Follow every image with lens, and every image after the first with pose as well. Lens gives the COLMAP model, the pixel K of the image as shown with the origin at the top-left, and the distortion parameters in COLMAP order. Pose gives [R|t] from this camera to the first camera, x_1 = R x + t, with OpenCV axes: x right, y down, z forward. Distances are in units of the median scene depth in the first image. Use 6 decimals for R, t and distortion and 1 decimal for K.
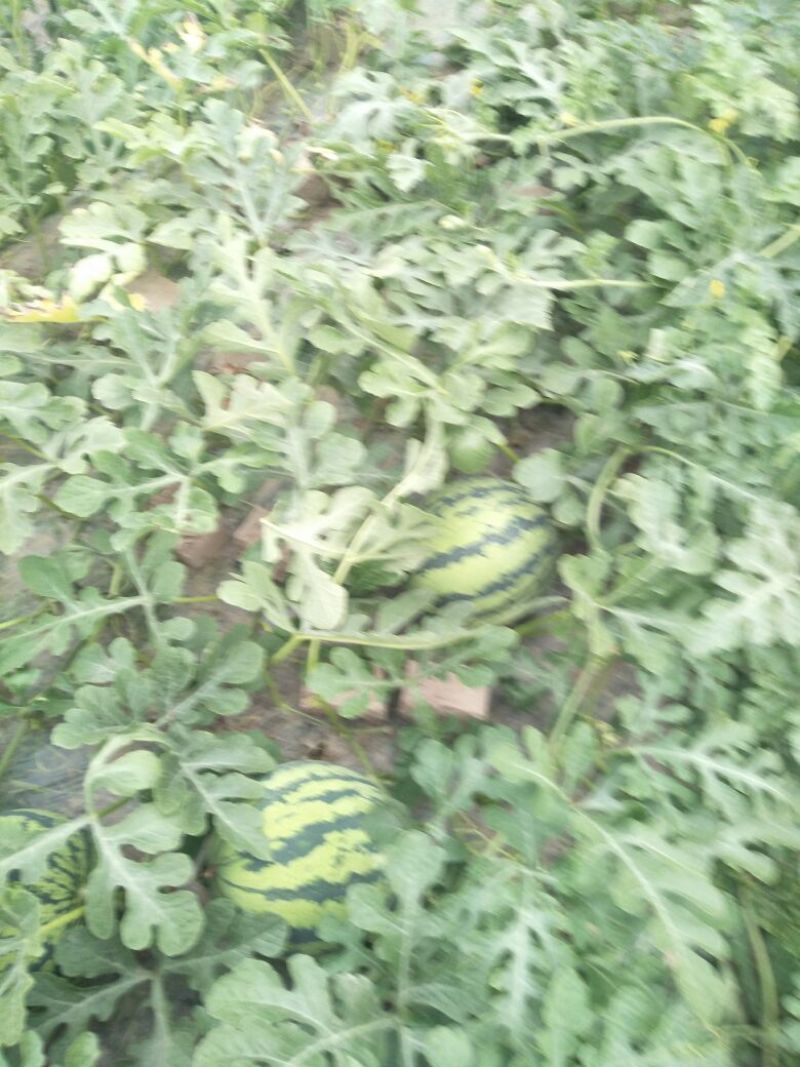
lens RADIAL K [[747.4, 0, 400.0], [0, 747.4, 533.5], [0, 0, 1]] dist [-0.000036, -0.000564]
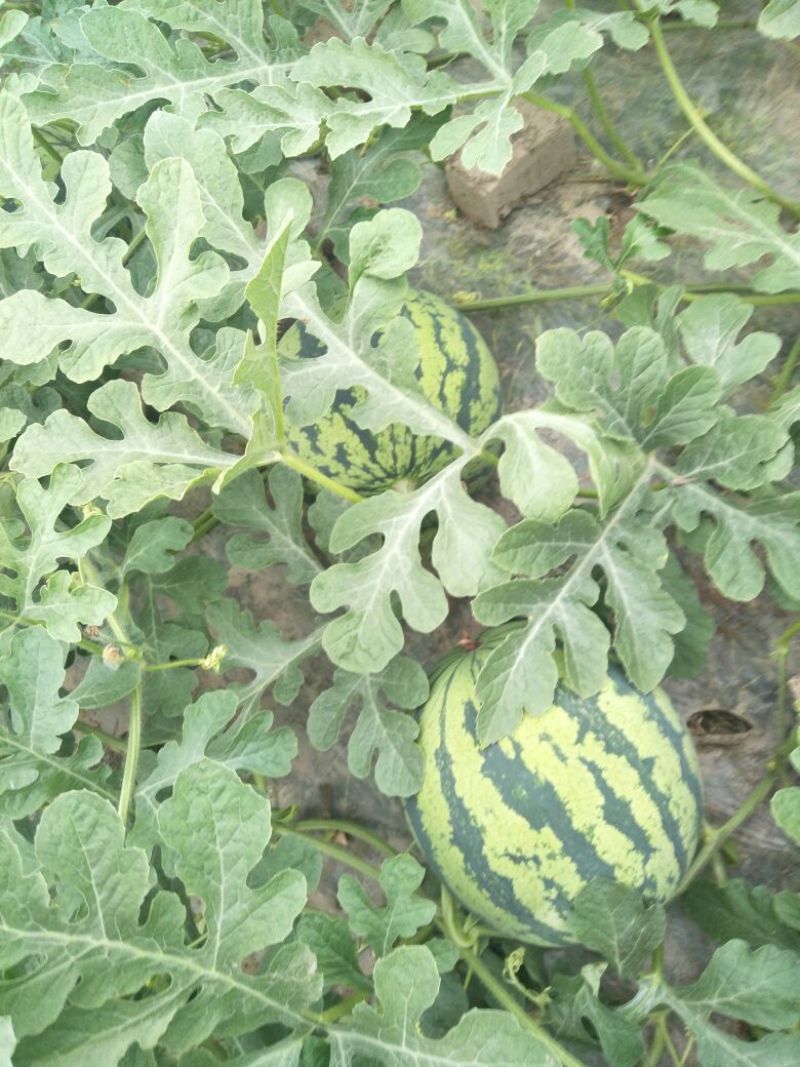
lens RADIAL K [[747.4, 0, 400.0], [0, 747.4, 533.5], [0, 0, 1]] dist [-0.000036, -0.000564]
pose [[0.212273, 0.921476, -0.325302, -0.140069], [-0.655391, 0.381167, 0.652054, 0.019488], [0.724846, 0.074786, 0.684839, 0.496812]]
